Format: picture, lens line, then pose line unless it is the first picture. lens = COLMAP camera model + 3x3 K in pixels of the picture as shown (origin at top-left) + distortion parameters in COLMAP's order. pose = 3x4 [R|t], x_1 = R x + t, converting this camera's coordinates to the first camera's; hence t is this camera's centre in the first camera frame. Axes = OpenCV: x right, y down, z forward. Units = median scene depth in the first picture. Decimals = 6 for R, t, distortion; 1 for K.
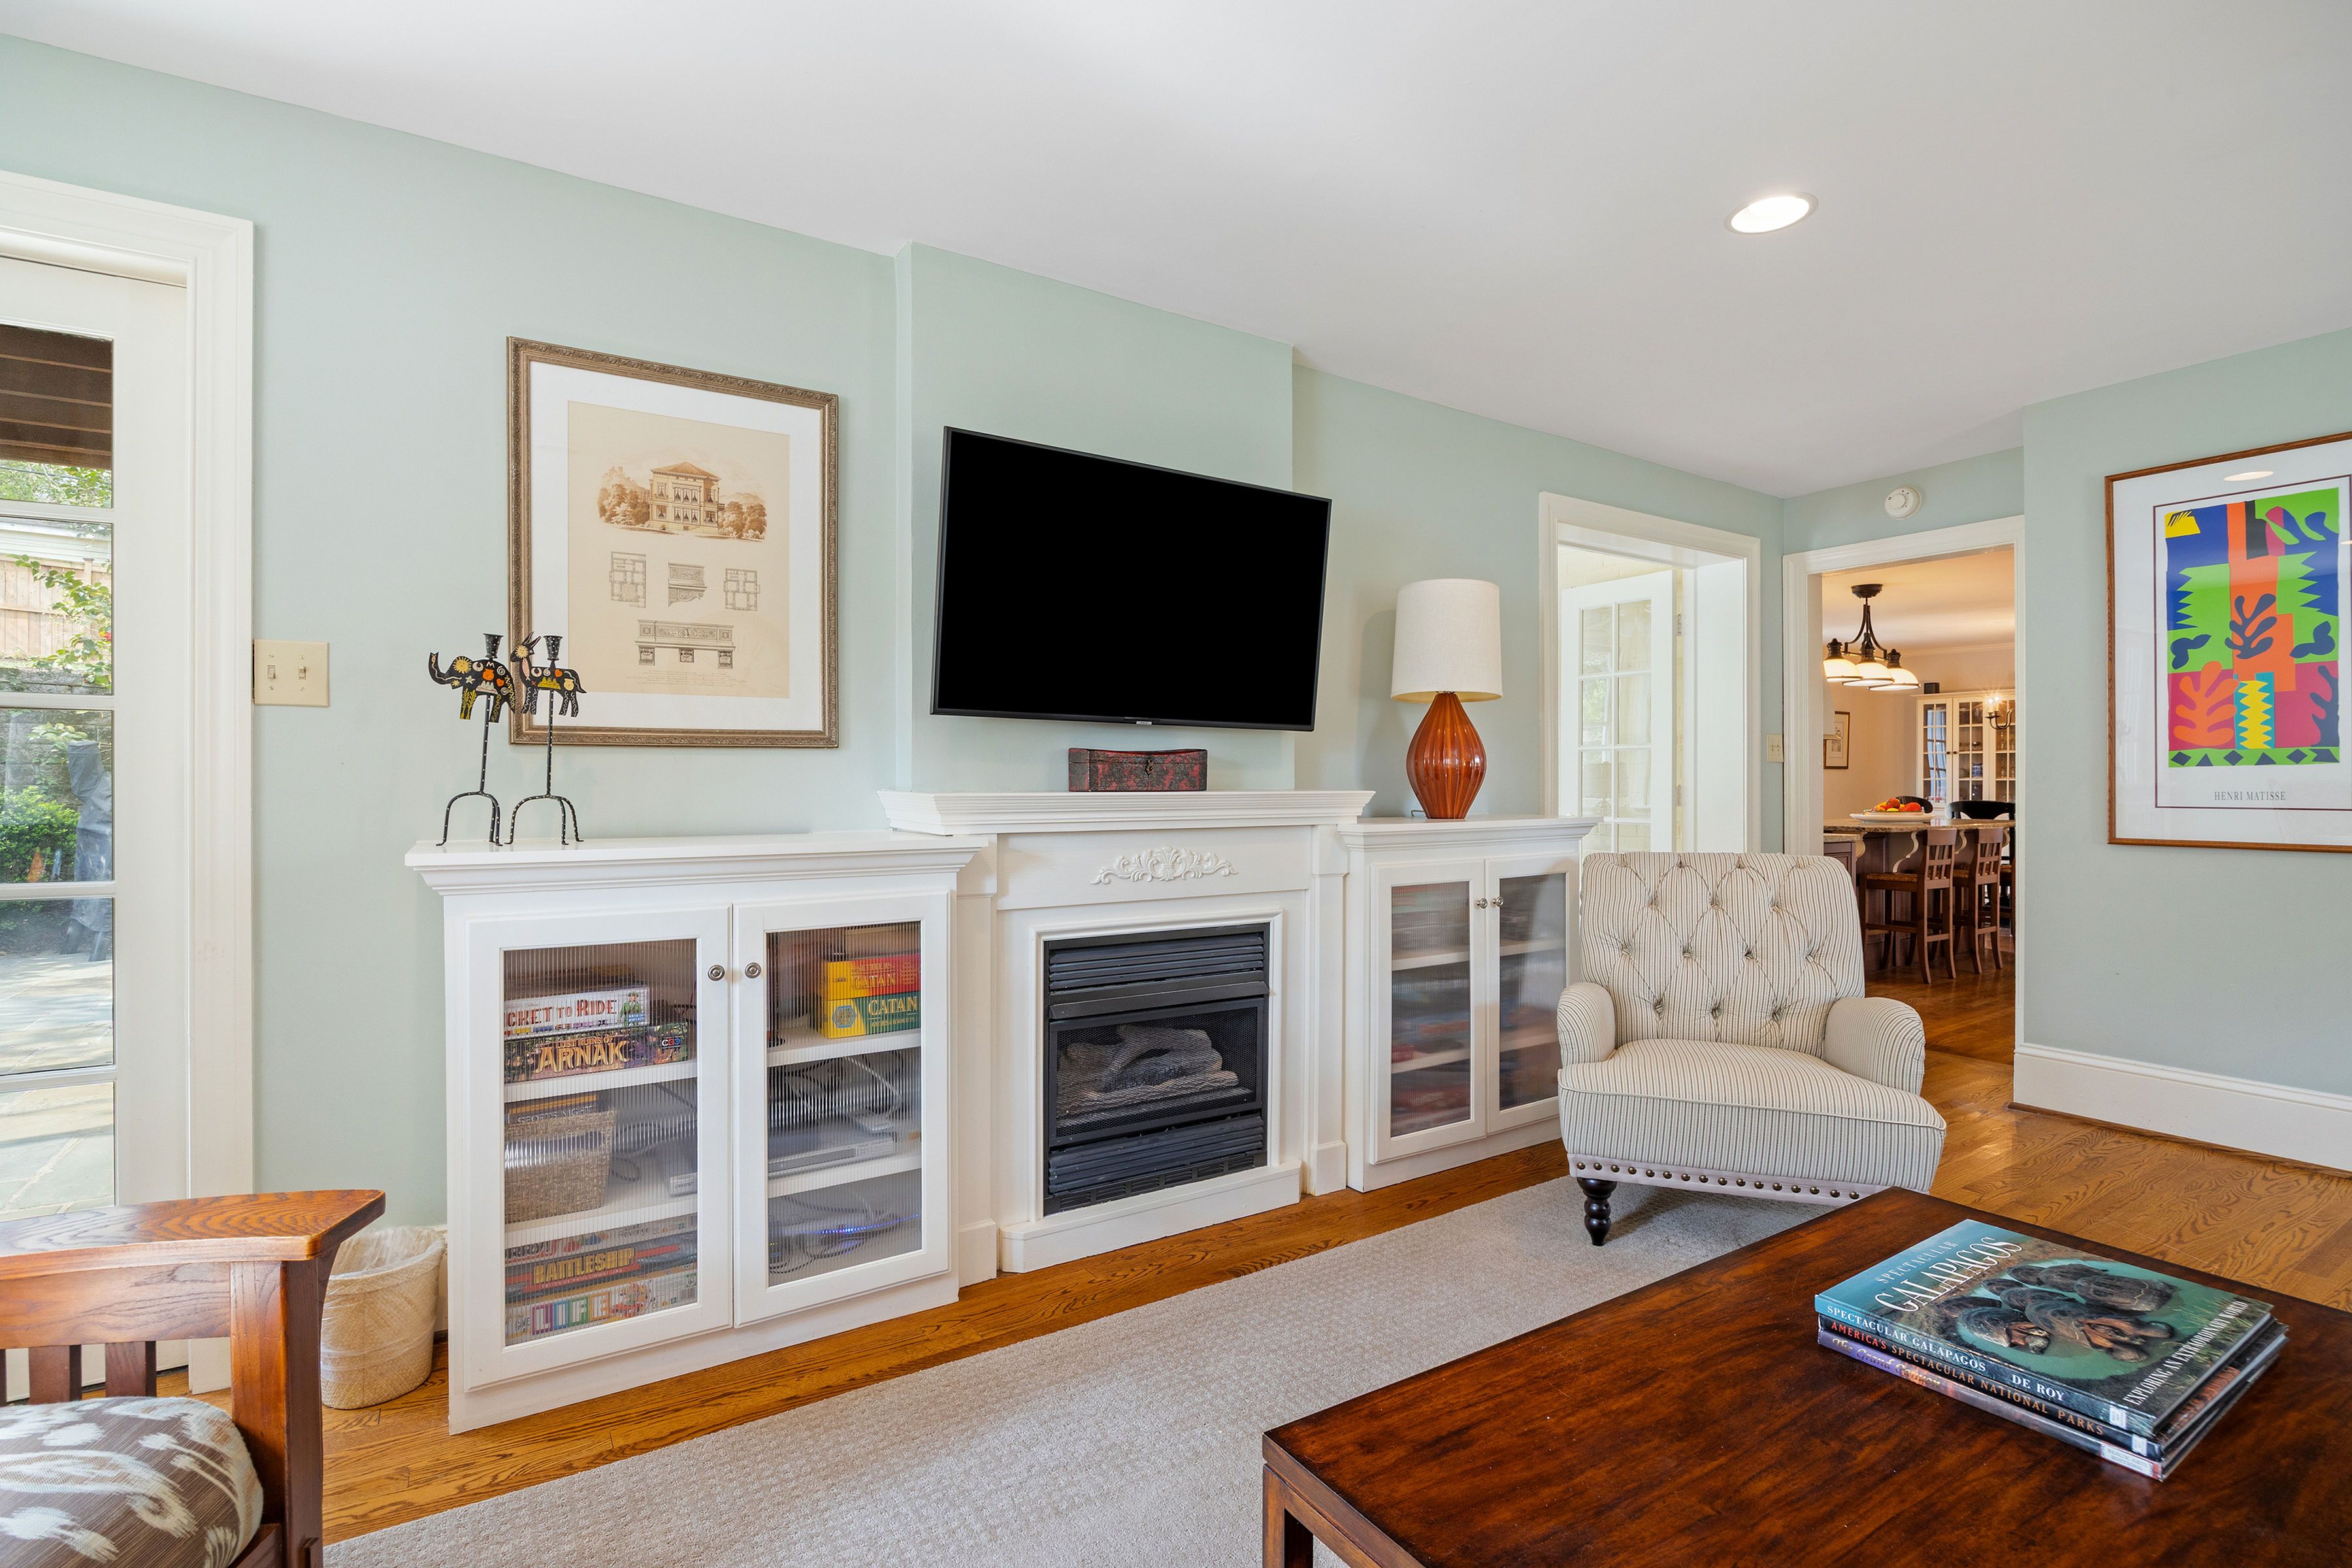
lens RADIAL K [[1086.2, 0, 1158.5], [0, 1086.2, 773.4], [0, 0, 1]] dist [-0.013725, 0.000993]
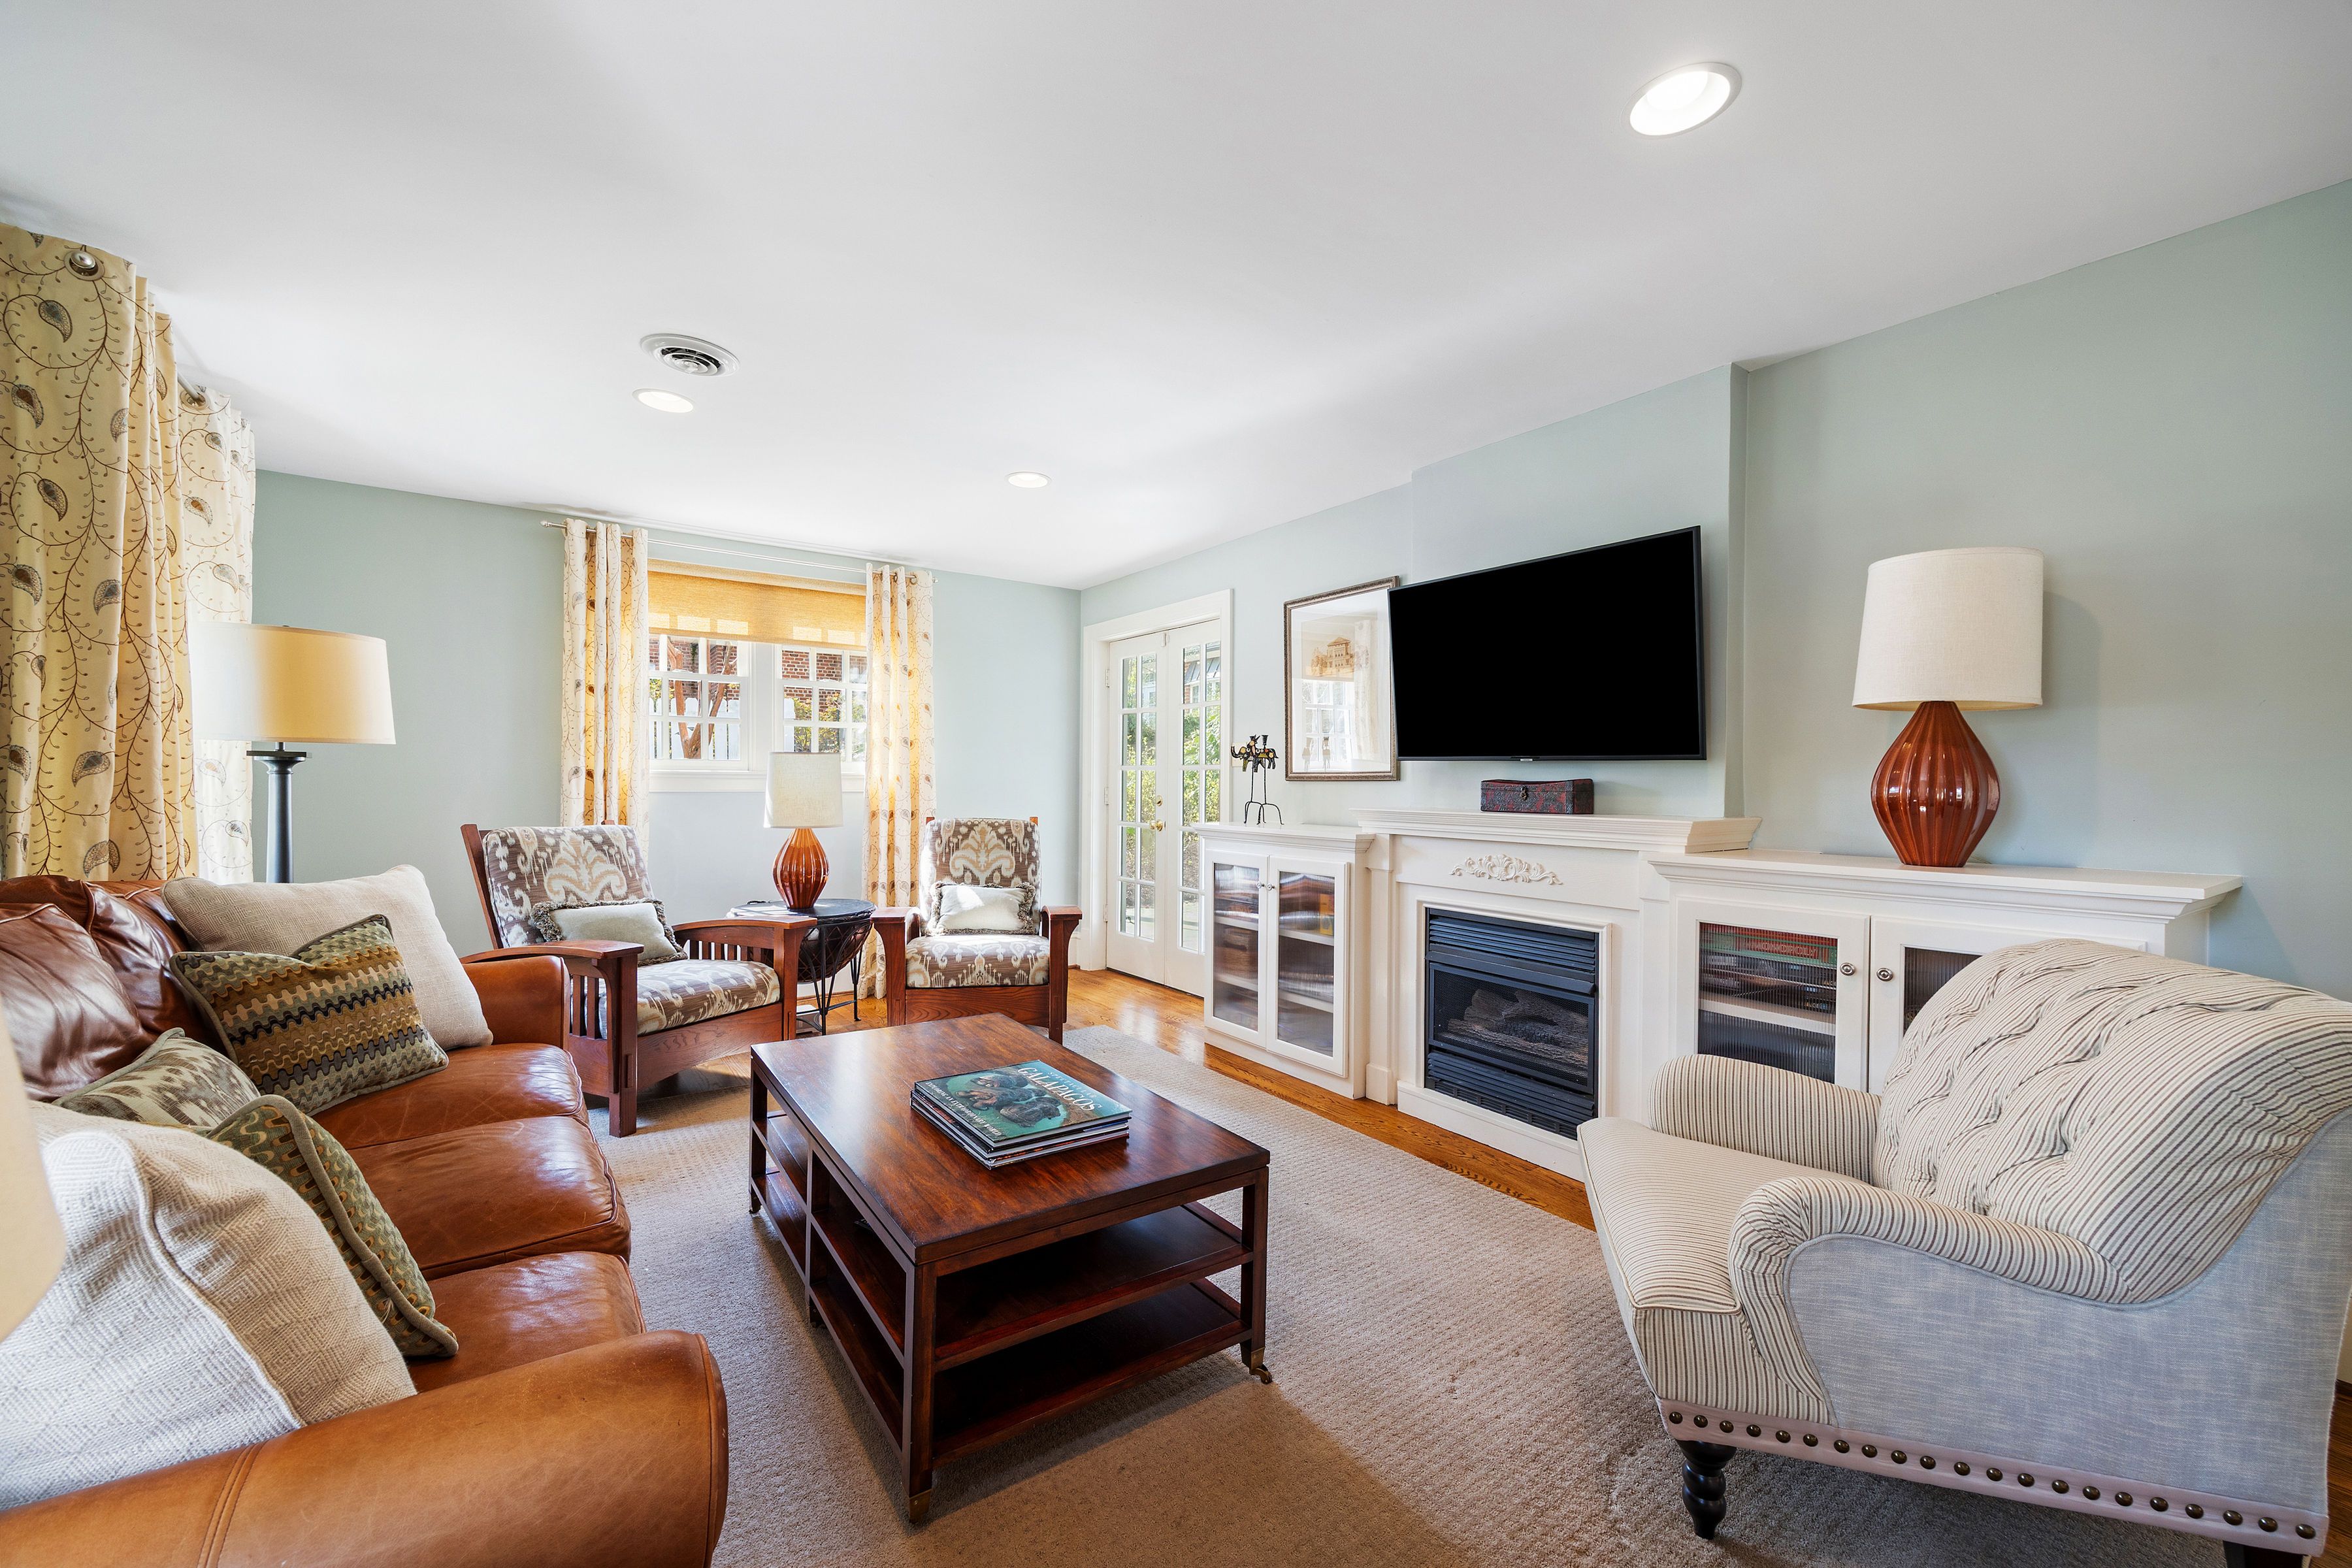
lens RADIAL K [[945.7, 0, 1186.4], [0, 945.7, 783.4], [0, 0, 1]] dist [0.011012, -0.000472]
pose [[0.063513, 0.003462, -0.997975, 1.148744], [-0.001600, 0.999993, 0.003367, -0.022862], [0.997980, 0.001383, 0.063518, 0.552115]]
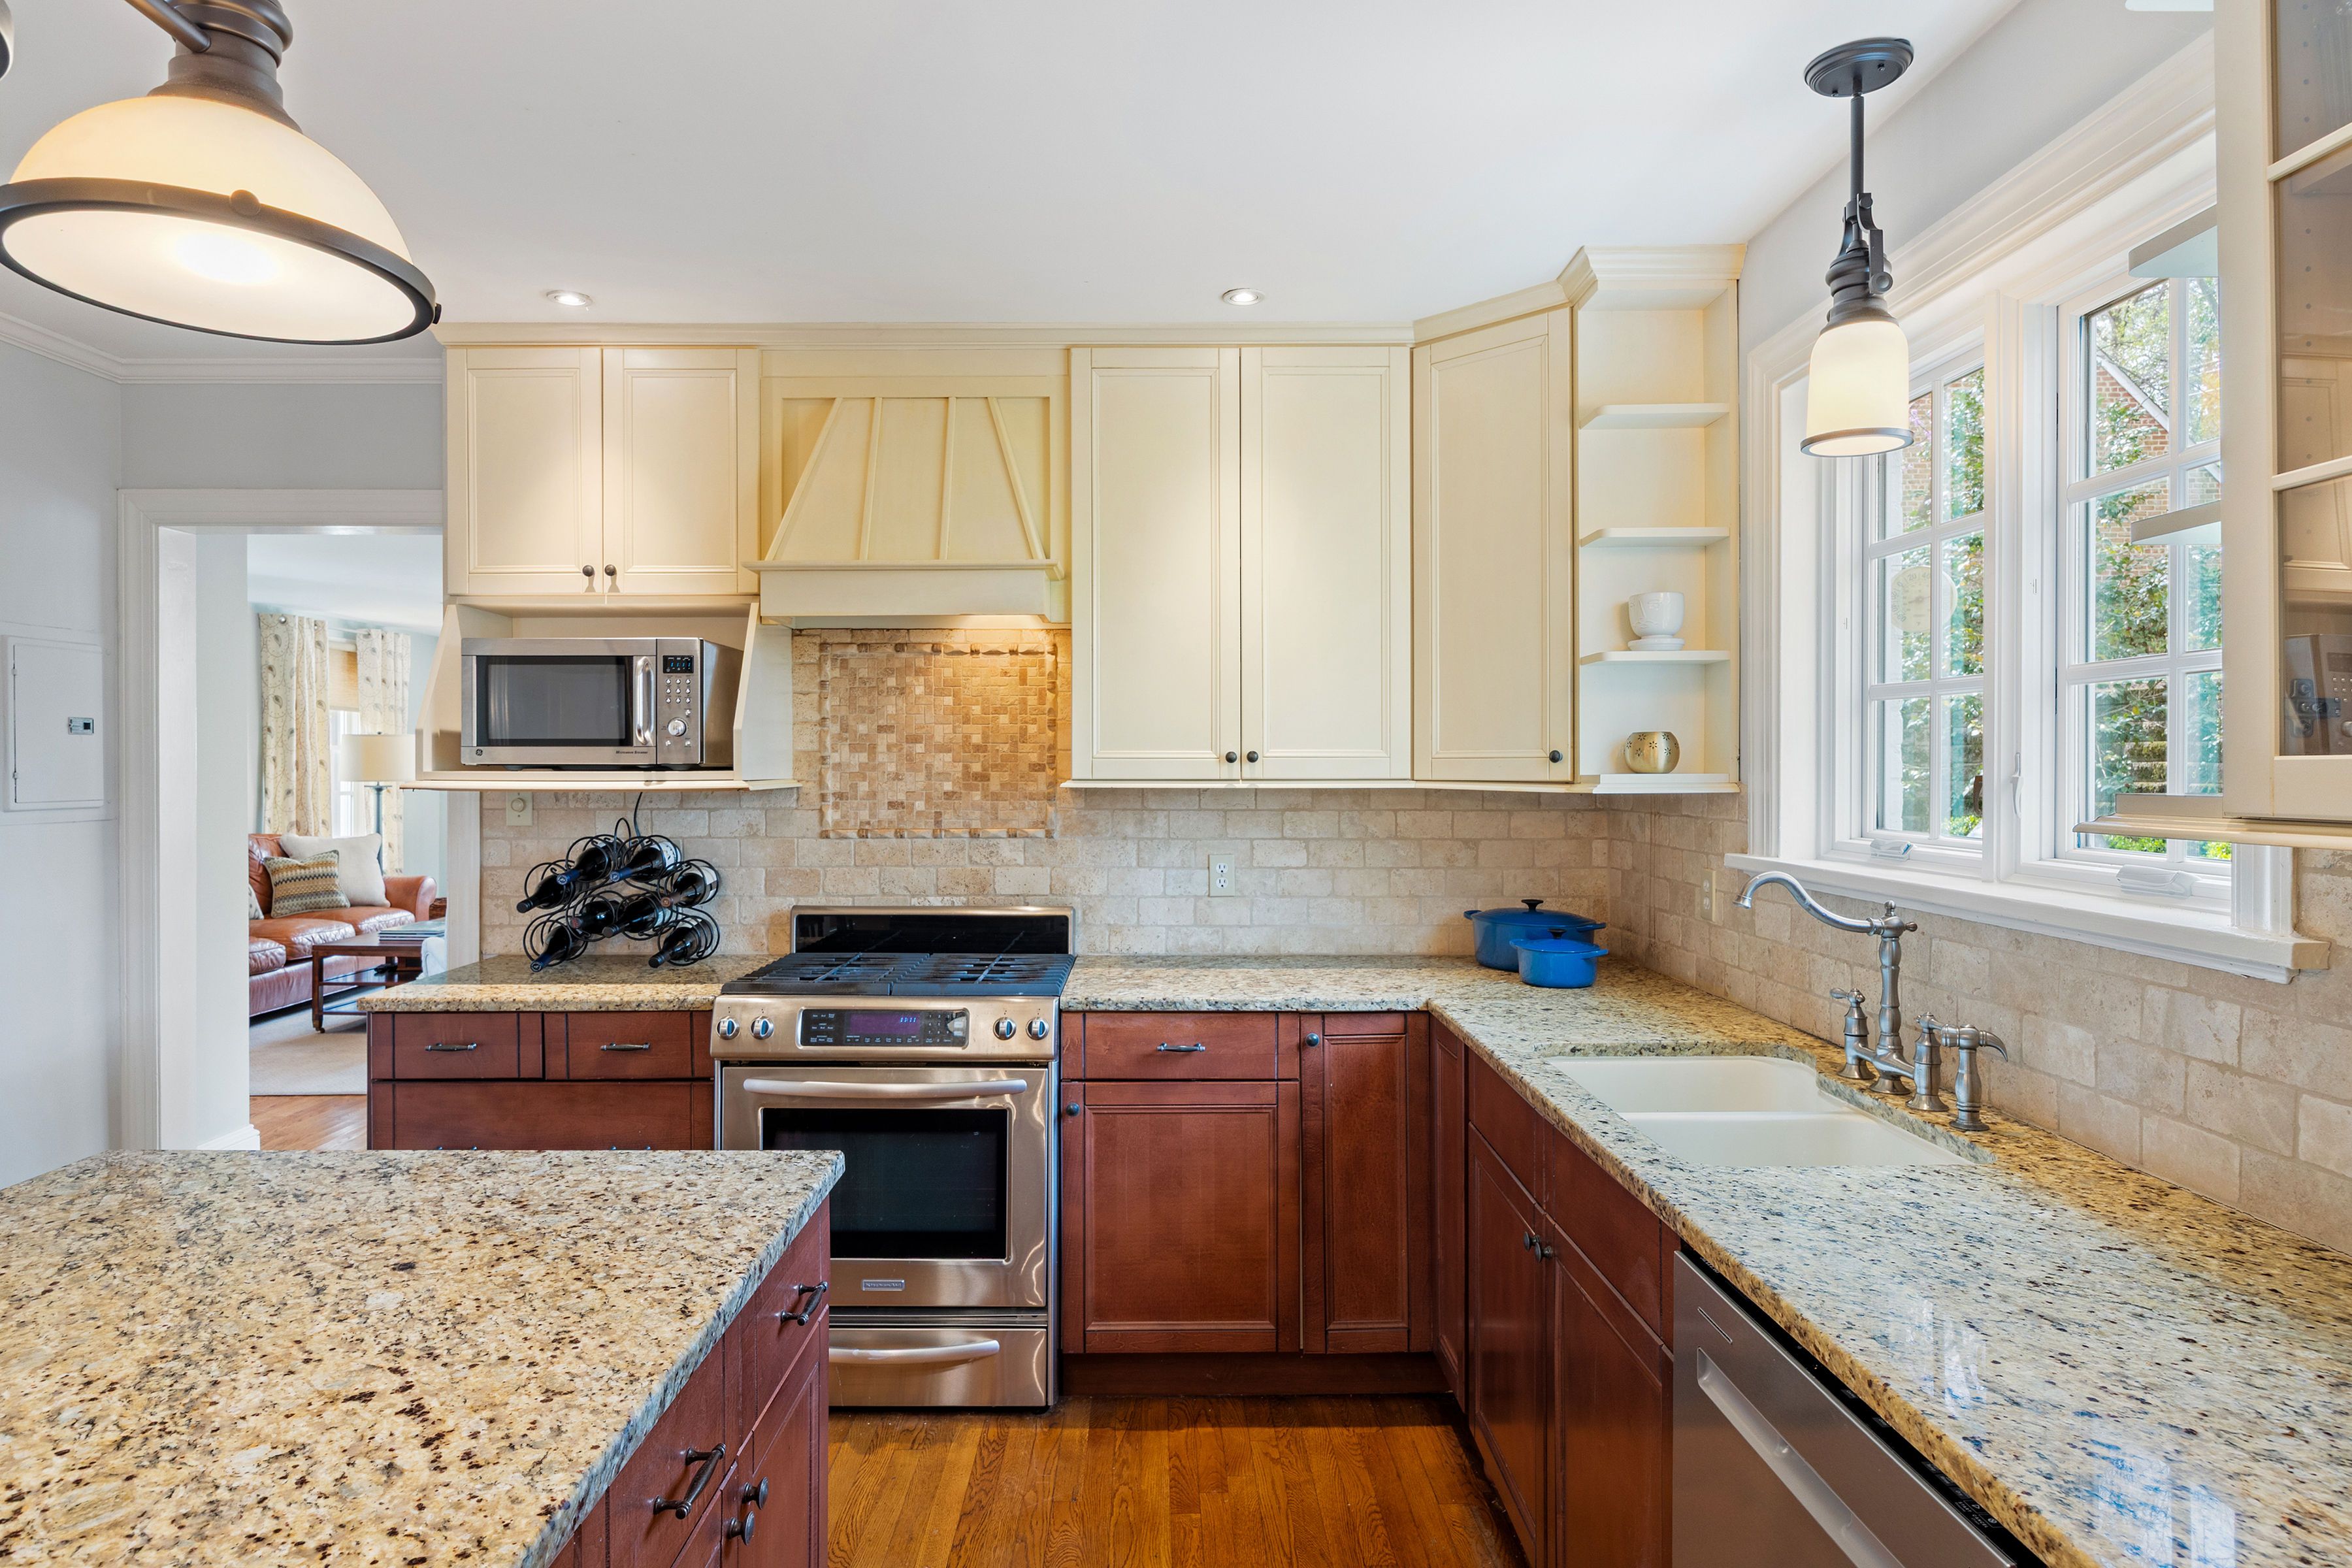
lens RADIAL K [[1326.2, 0, 1165.2], [0, 1326.2, 771.4], [0, 0, 1]] dist [0.004019, -0.000761]
pose [[-0.528240, 0.003436, -0.849088, 1.868042], [0.007010, 0.999975, -0.000314, -0.071027], [0.849066, -0.006118, -0.528251, 3.130589]]
